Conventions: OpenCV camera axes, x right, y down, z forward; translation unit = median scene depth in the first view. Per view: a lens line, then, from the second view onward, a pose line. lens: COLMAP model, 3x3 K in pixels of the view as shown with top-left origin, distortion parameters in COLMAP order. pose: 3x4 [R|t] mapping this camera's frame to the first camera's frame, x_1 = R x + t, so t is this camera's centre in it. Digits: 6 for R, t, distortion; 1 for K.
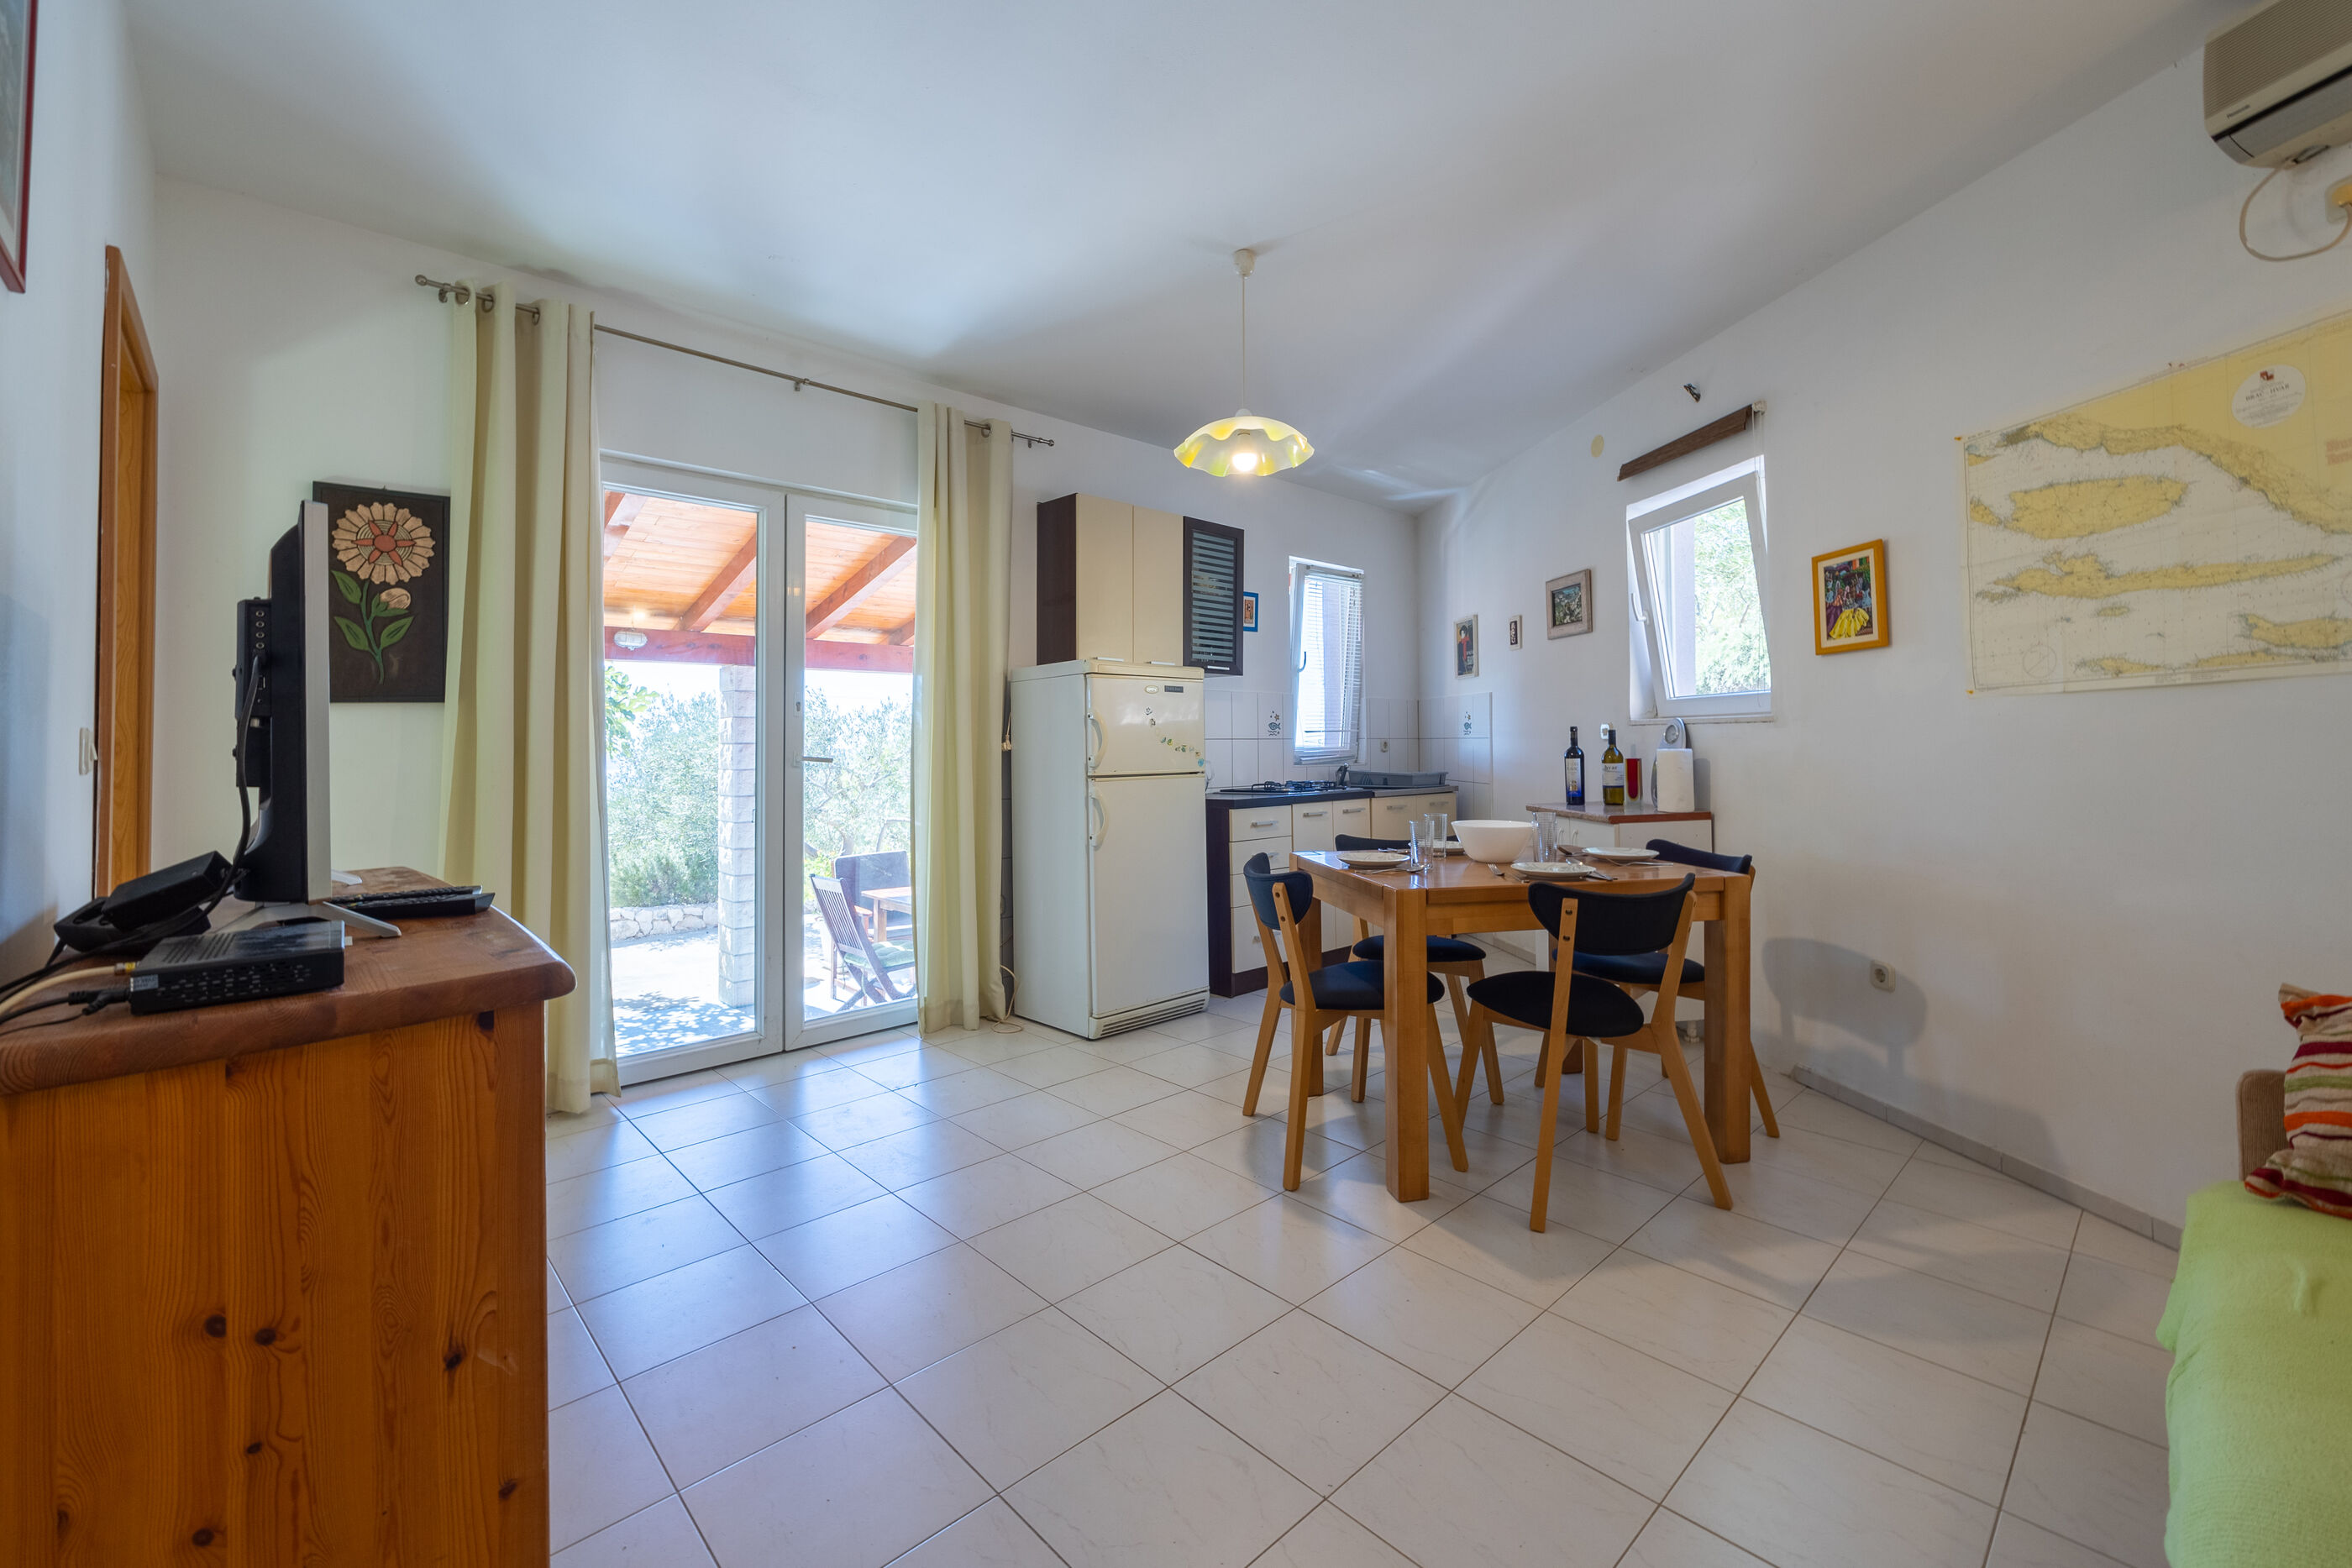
lens RADIAL K [[958.7, 0, 1182.8], [0, 958.7, 716.5], [0, 0, 1]] dist [-0.001759, -0.000164]
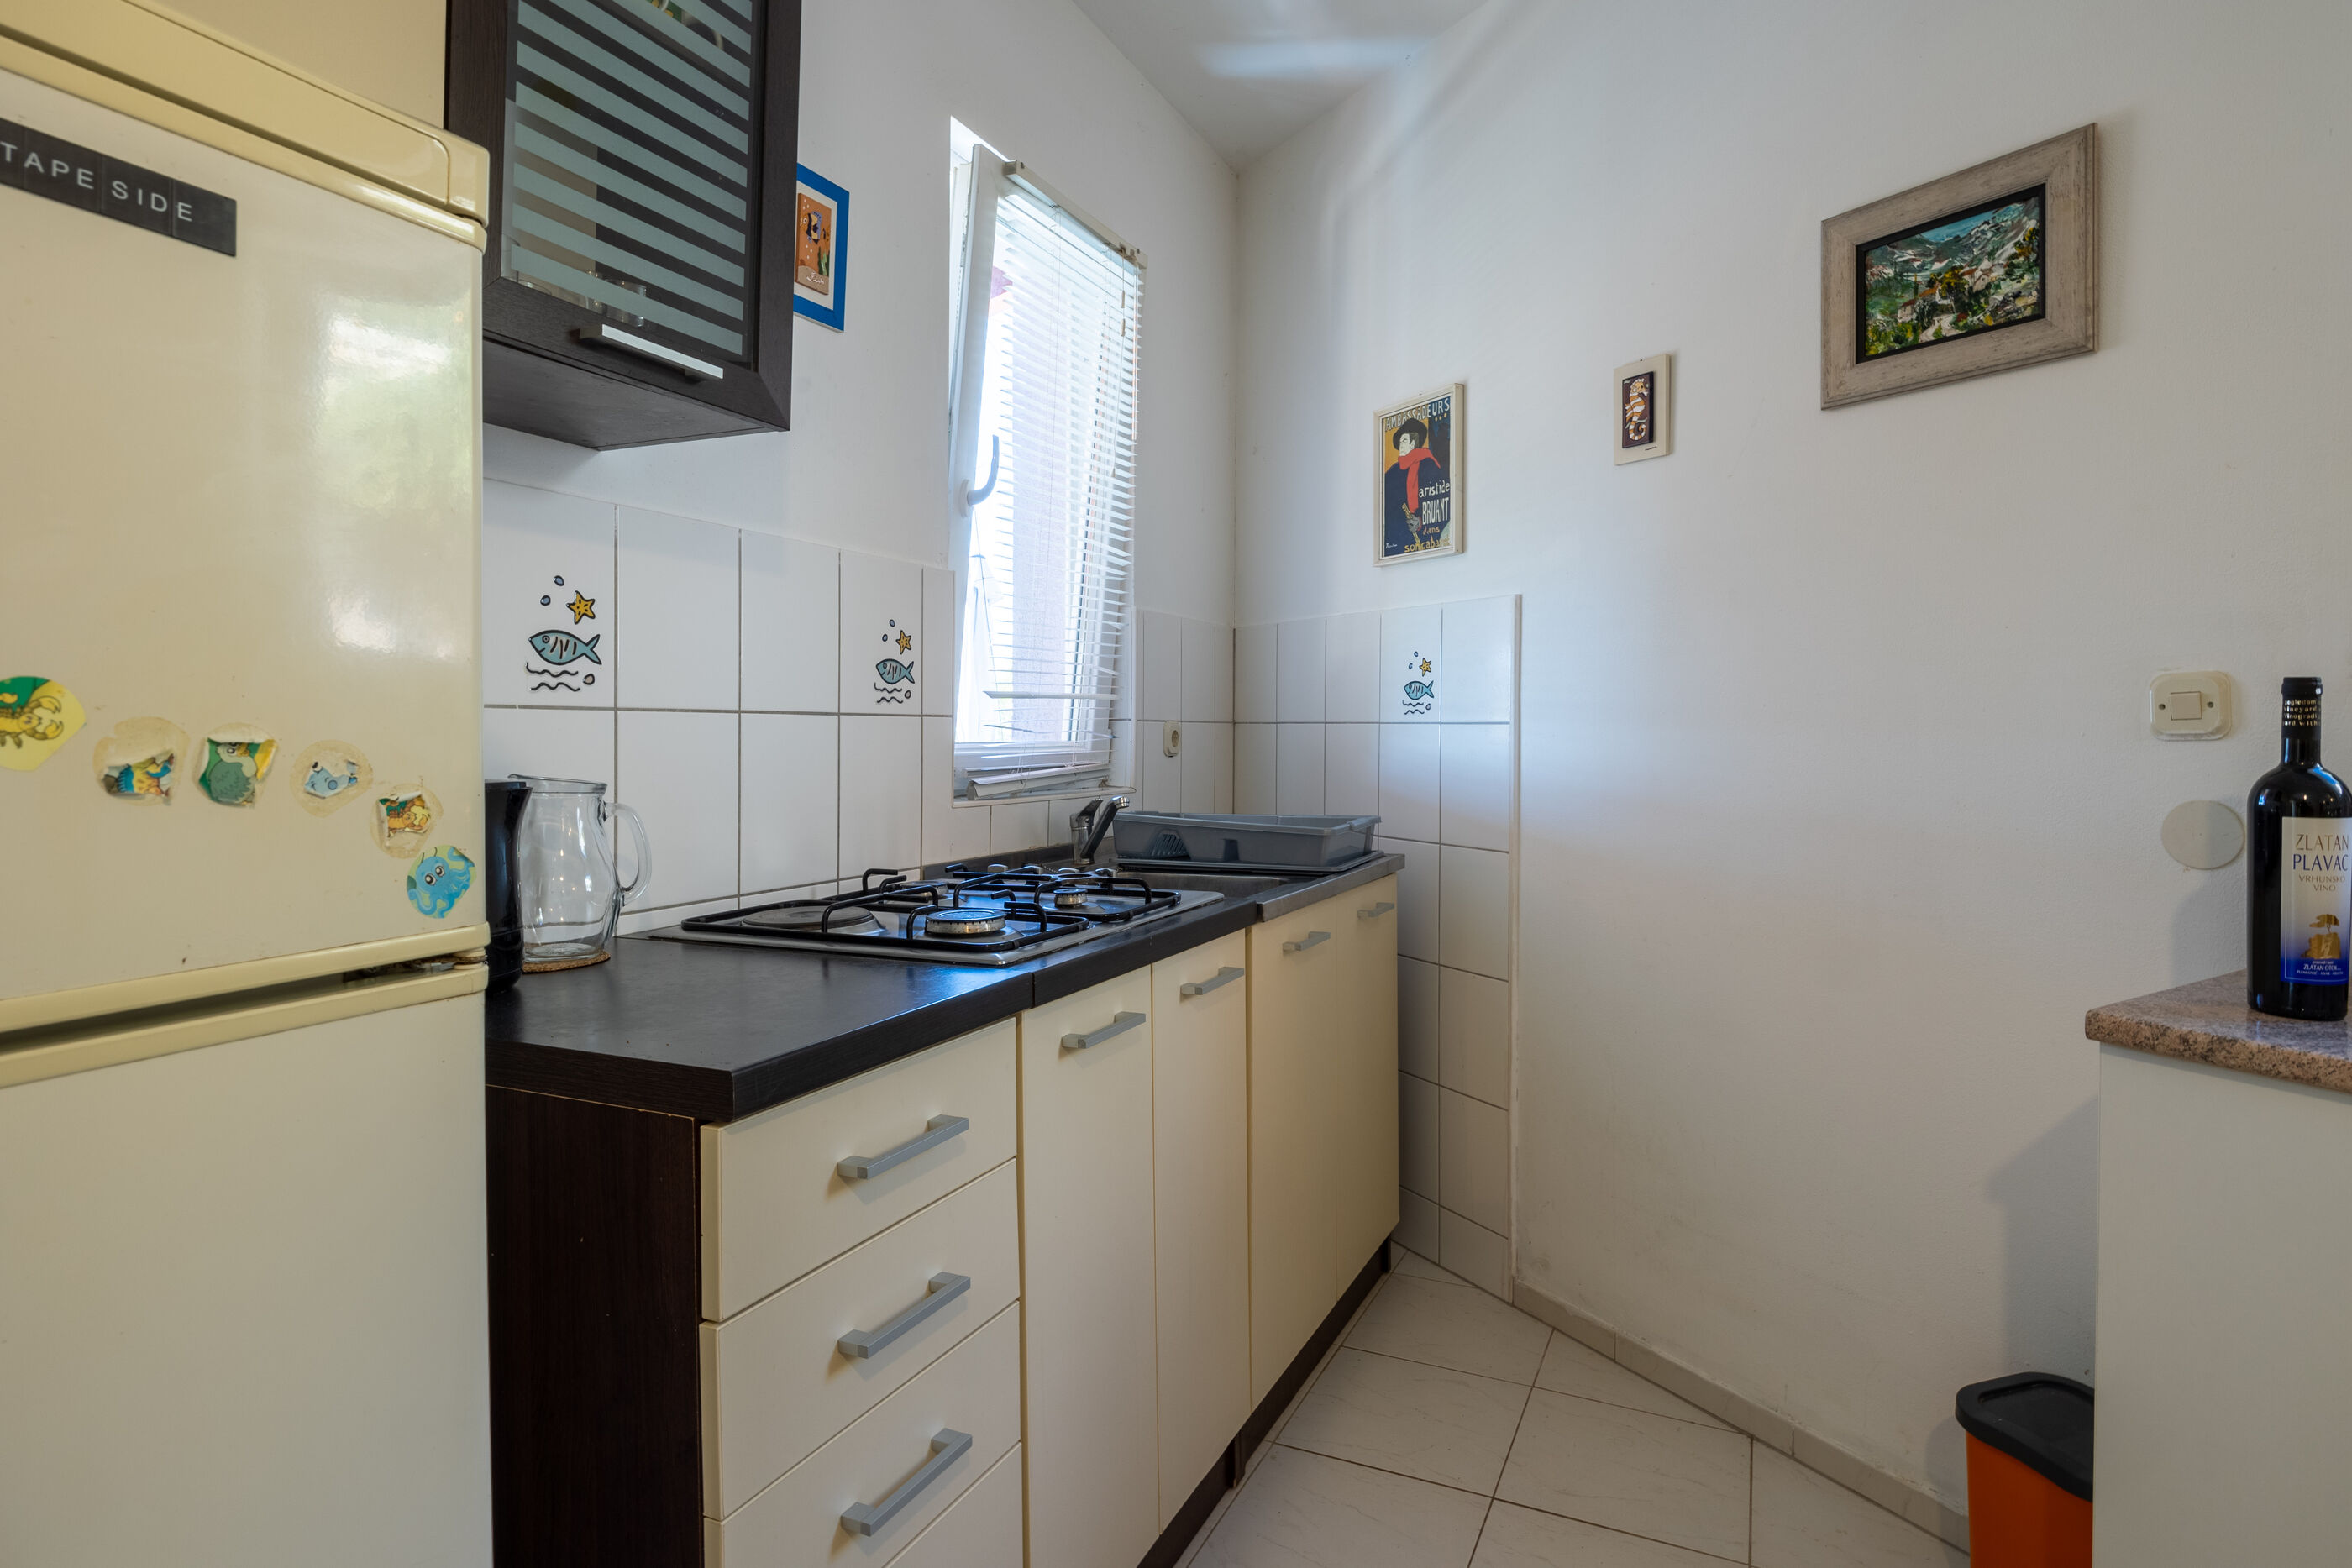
lens RADIAL K [[1251.2, 0, 1183.3], [0, 1251.2, 735.9], [0, 0, 1]] dist [-0.001121, -0.000073]
pose [[0.929104, 0.012898, 0.369593, 0.034817], [-0.024831, 0.999312, 0.027550, 0.016738], [-0.368983, -0.034774, 0.928785, 0.594217]]
